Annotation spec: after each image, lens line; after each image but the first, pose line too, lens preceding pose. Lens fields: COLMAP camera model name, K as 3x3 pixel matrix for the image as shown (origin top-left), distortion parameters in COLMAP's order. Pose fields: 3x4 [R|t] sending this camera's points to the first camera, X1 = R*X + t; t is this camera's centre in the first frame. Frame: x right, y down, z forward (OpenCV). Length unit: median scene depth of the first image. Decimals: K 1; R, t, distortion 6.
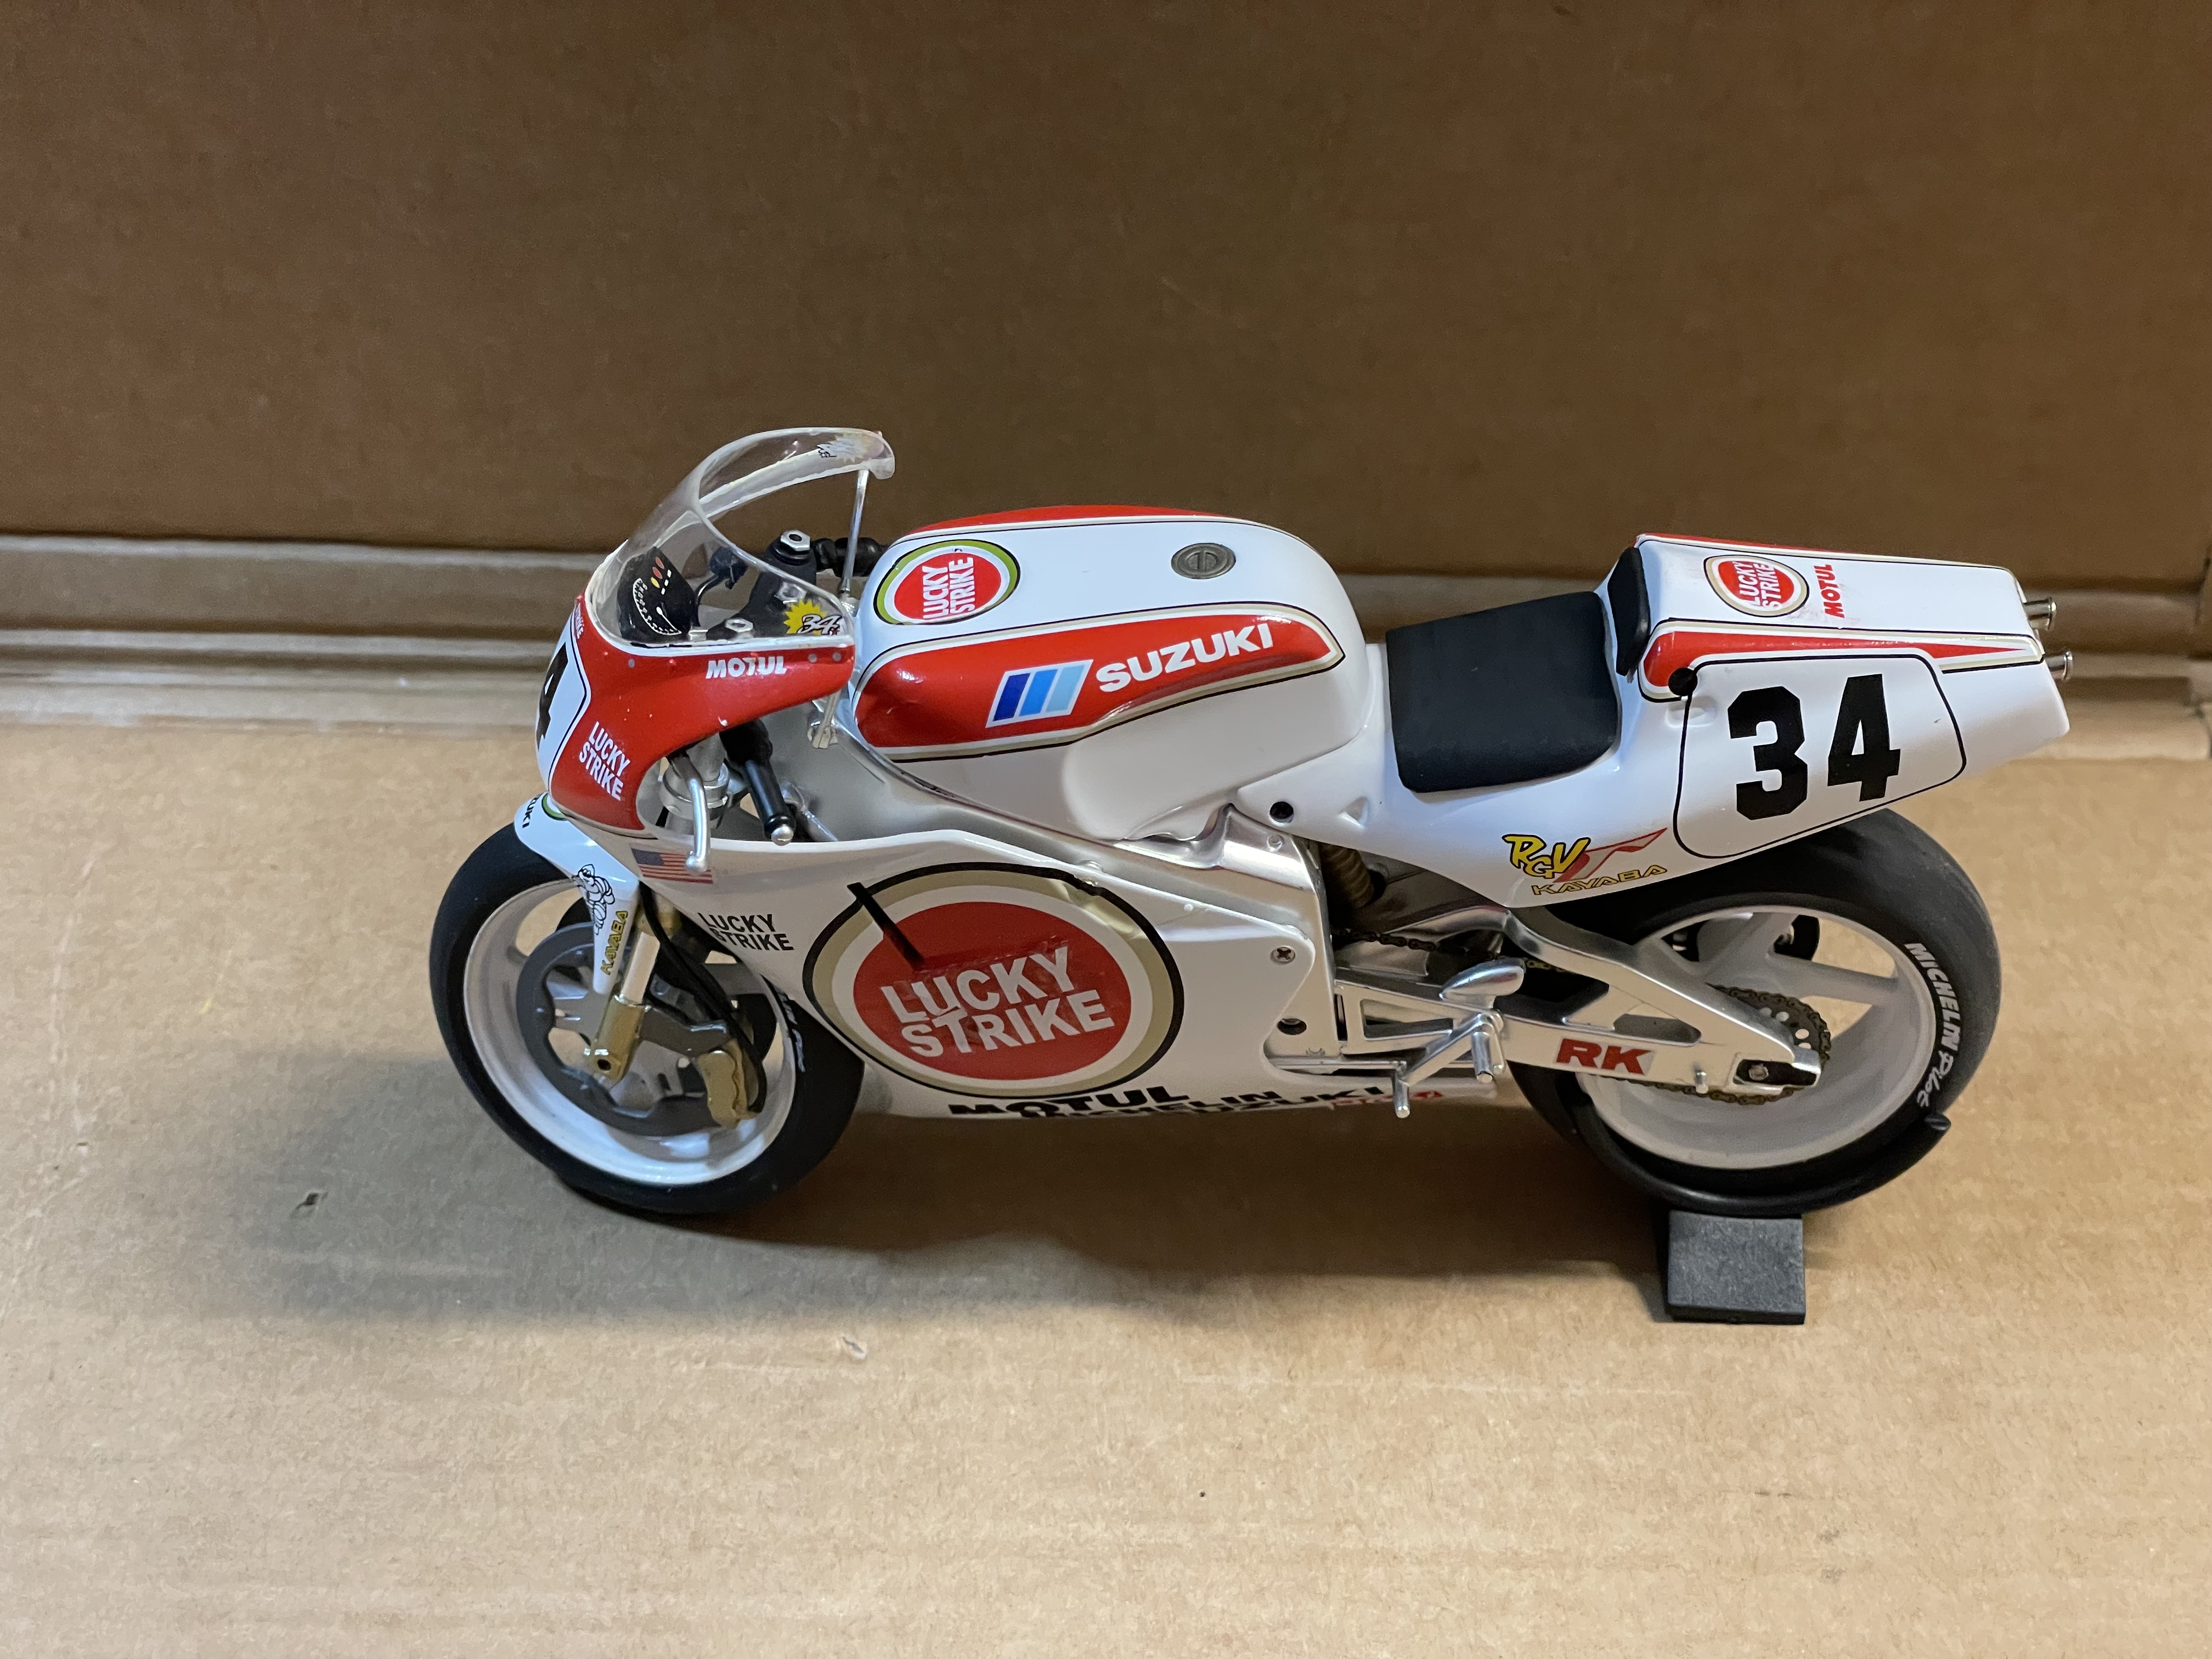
lens RADIAL K [[3429.5, 0, 1033.0], [0, 3429.5, 802.8], [0, 0, 1]] dist [0.033067, 0.000000]
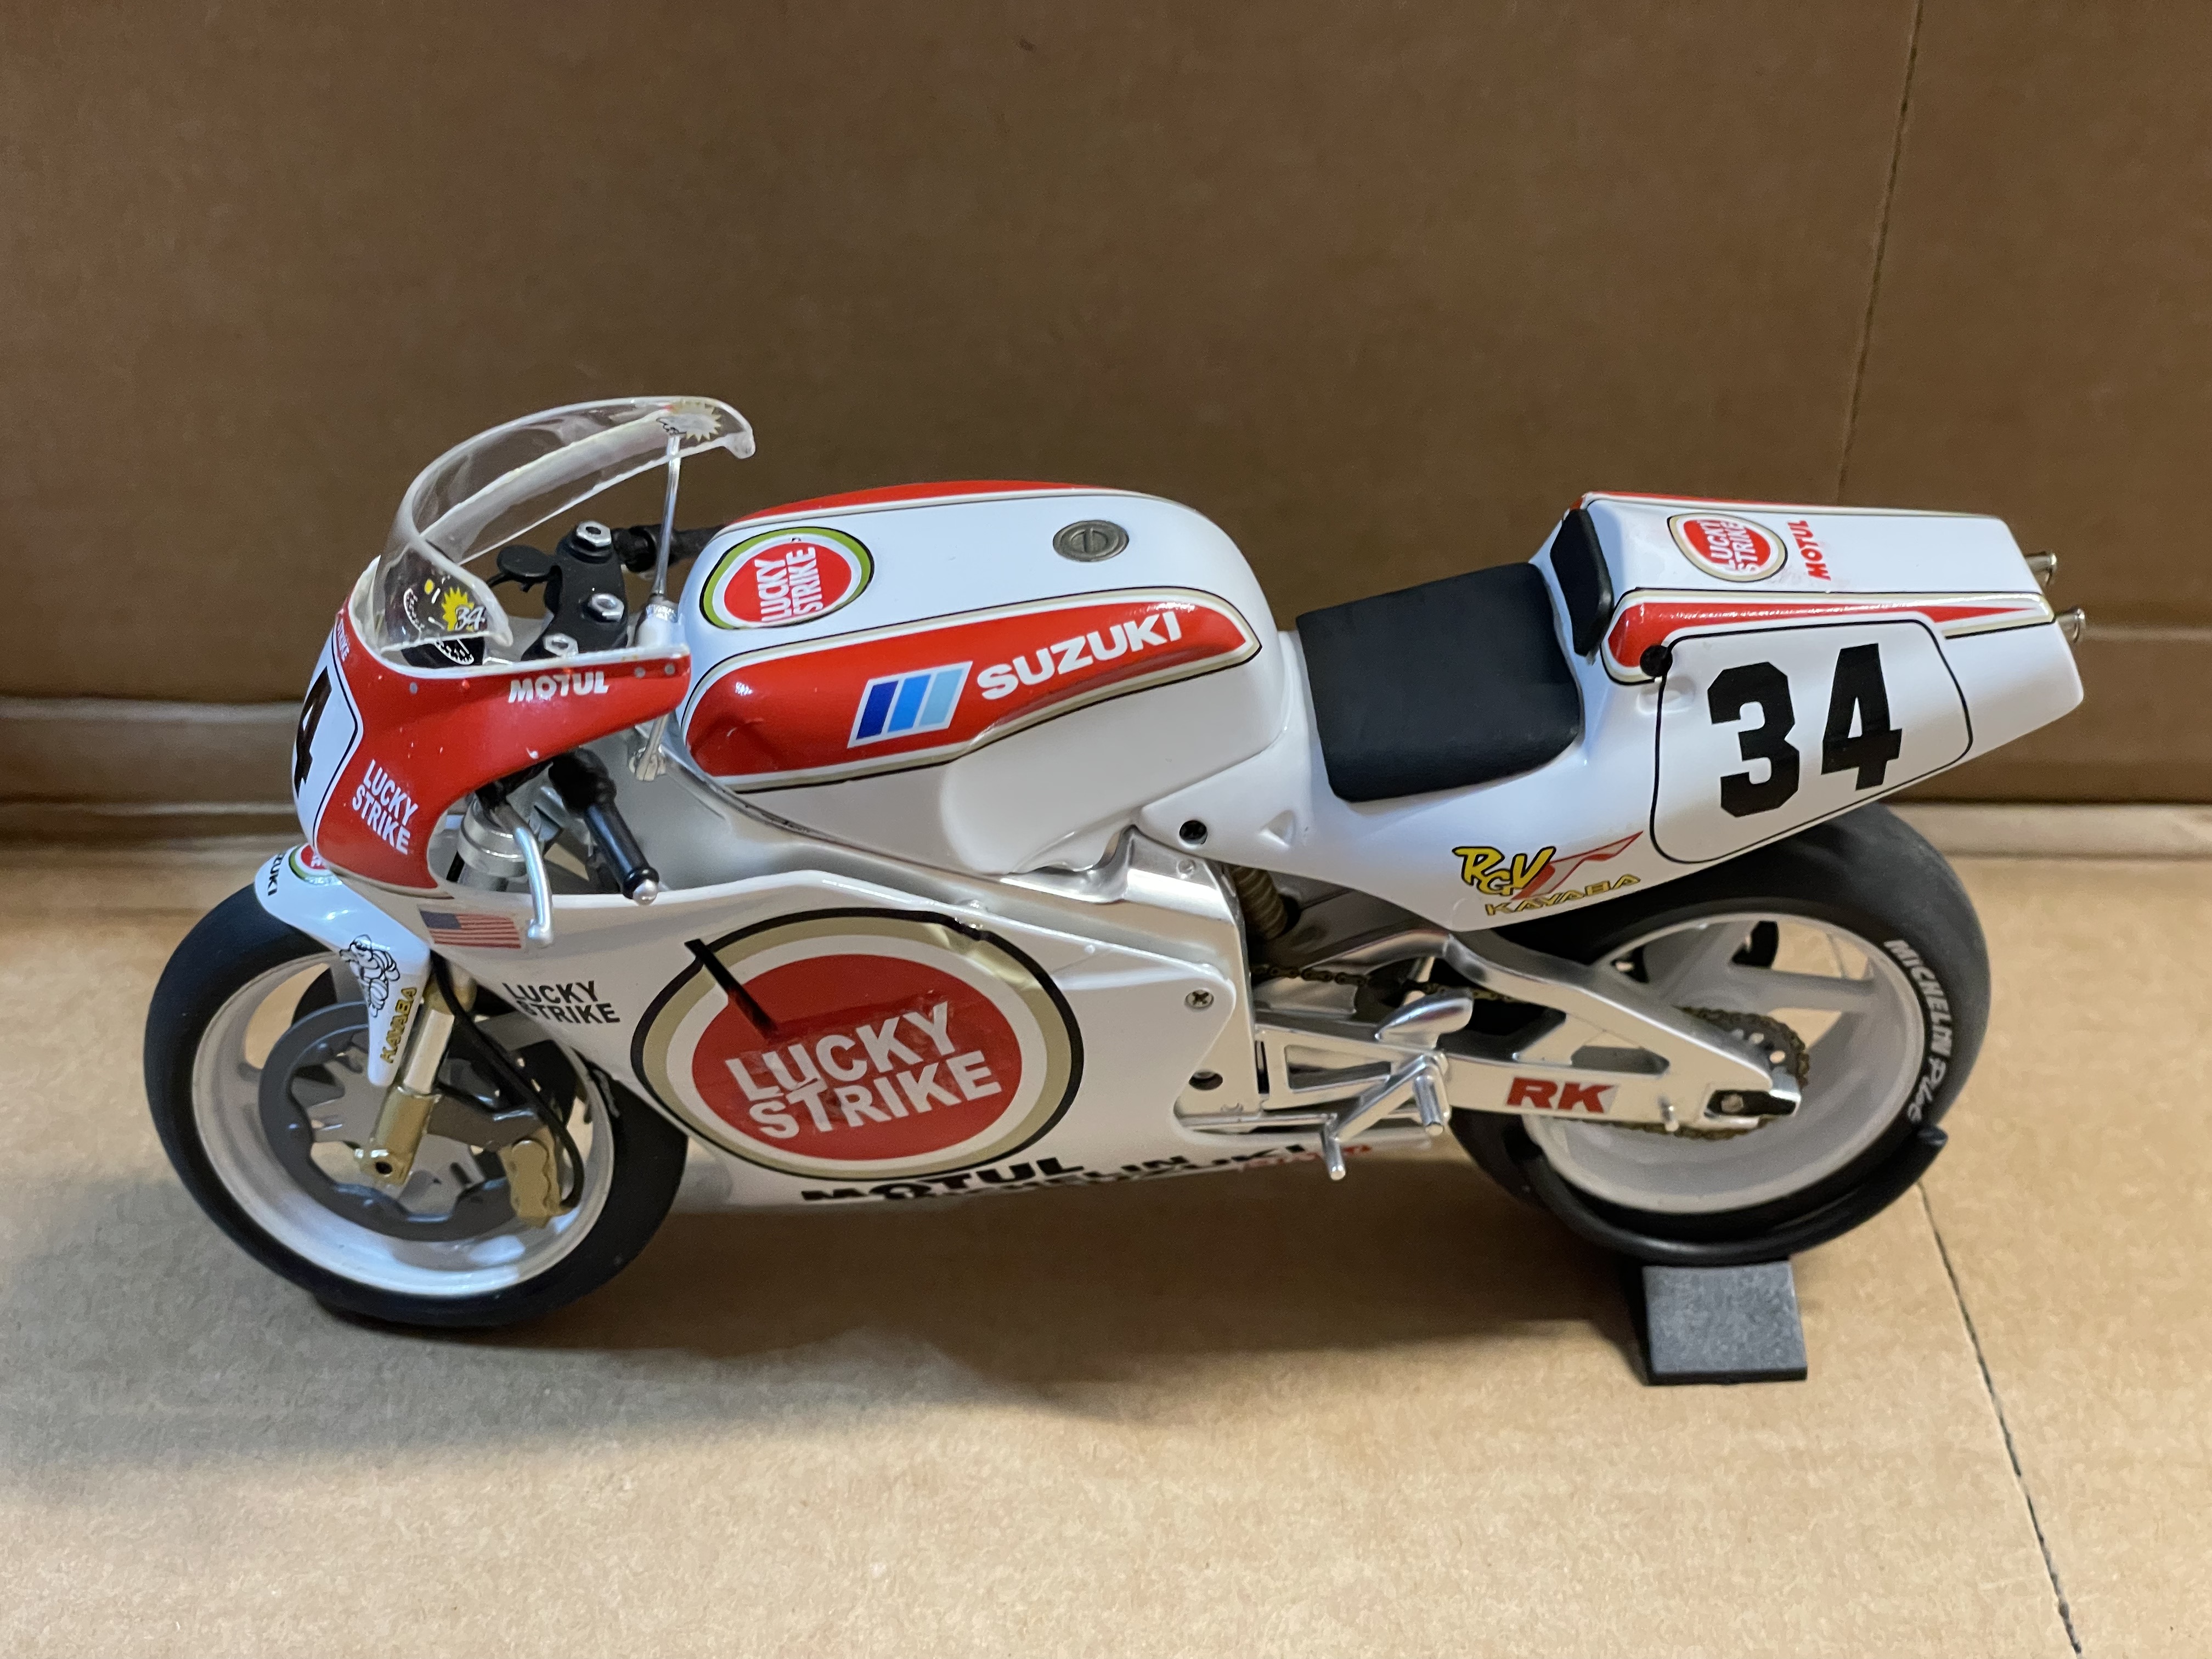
lens RADIAL K [[3429.5, 0, 1092.9], [0, 3429.5, 817.3], [0, 0, 1]] dist [0.033067, 0.000000]
pose [[0.993228, -0.043965, 0.107541, -0.043651], [0.043797, 0.999033, 0.003924, -0.005442], [-0.107610, 0.000813, 0.994193, 0.155297]]
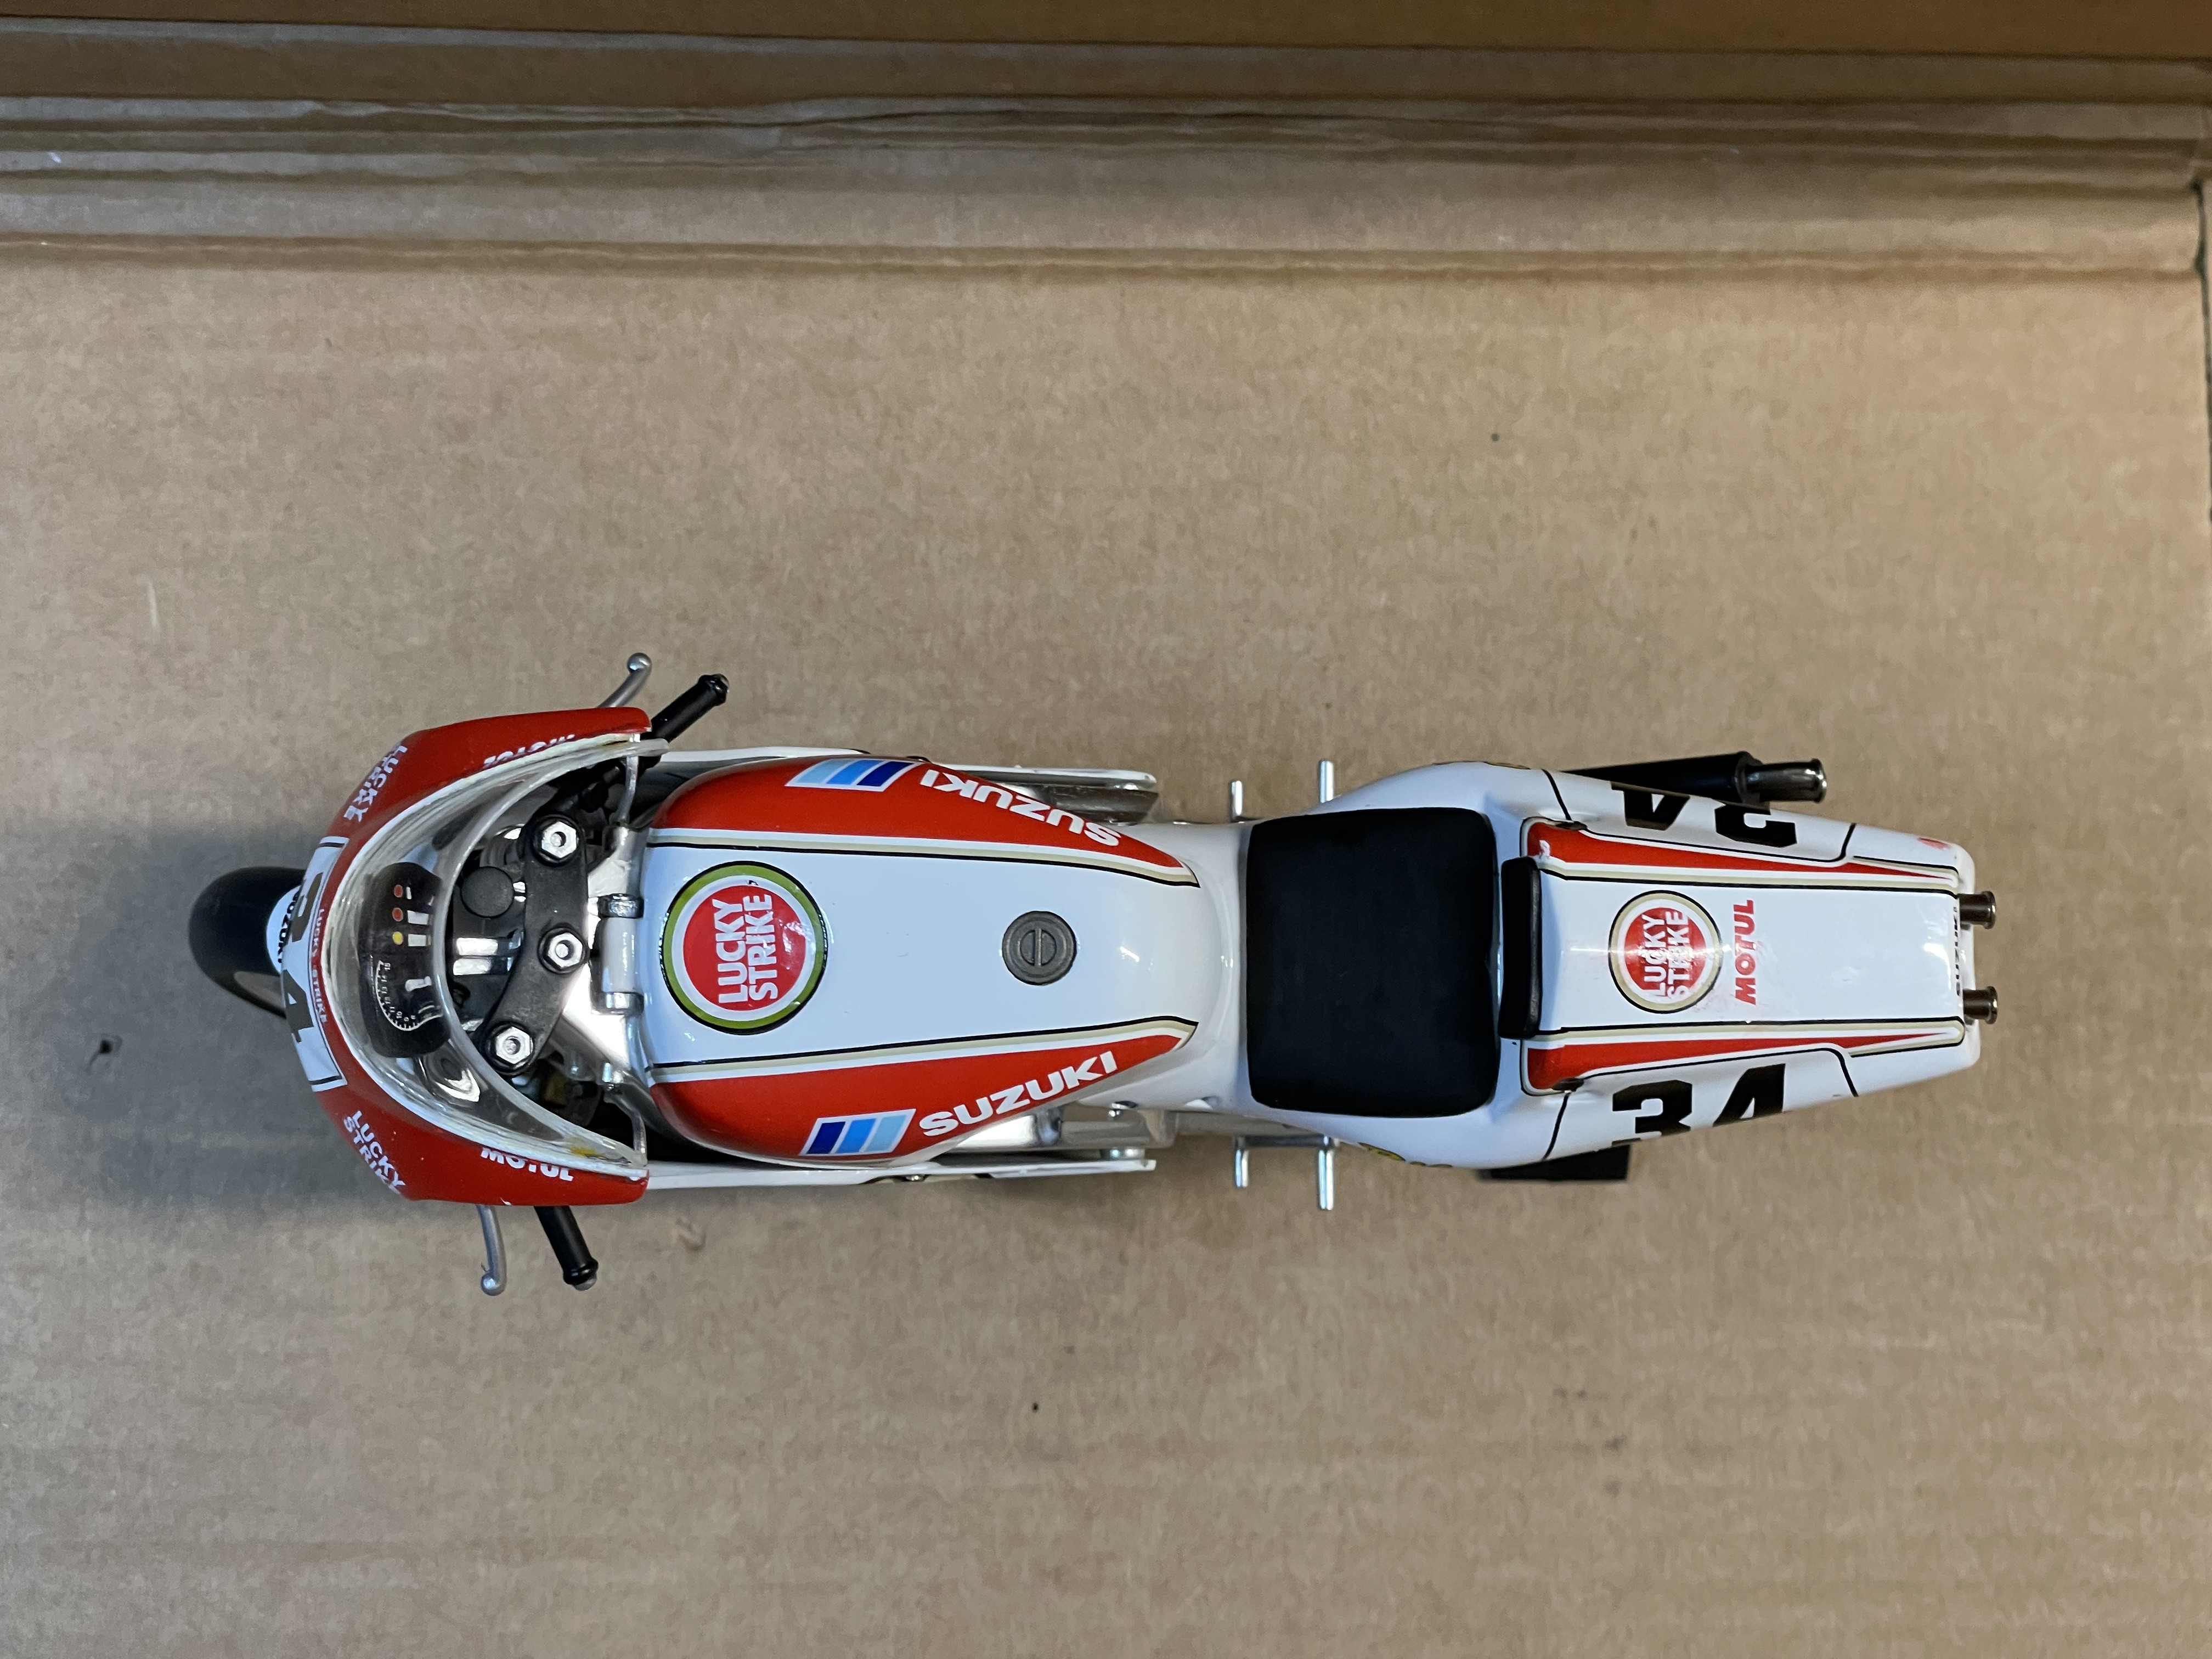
lens RADIAL K [[3429.5, 0, 1116.7], [0, 3429.5, 824.7], [0, 0, 1]] dist [0.033067, 0.000000]
pose [[0.997687, -0.033533, 0.059122, 0.018716], [-0.019613, 0.690803, 0.722777, -0.712581], [-0.065078, -0.722265, 0.688547, 0.420272]]
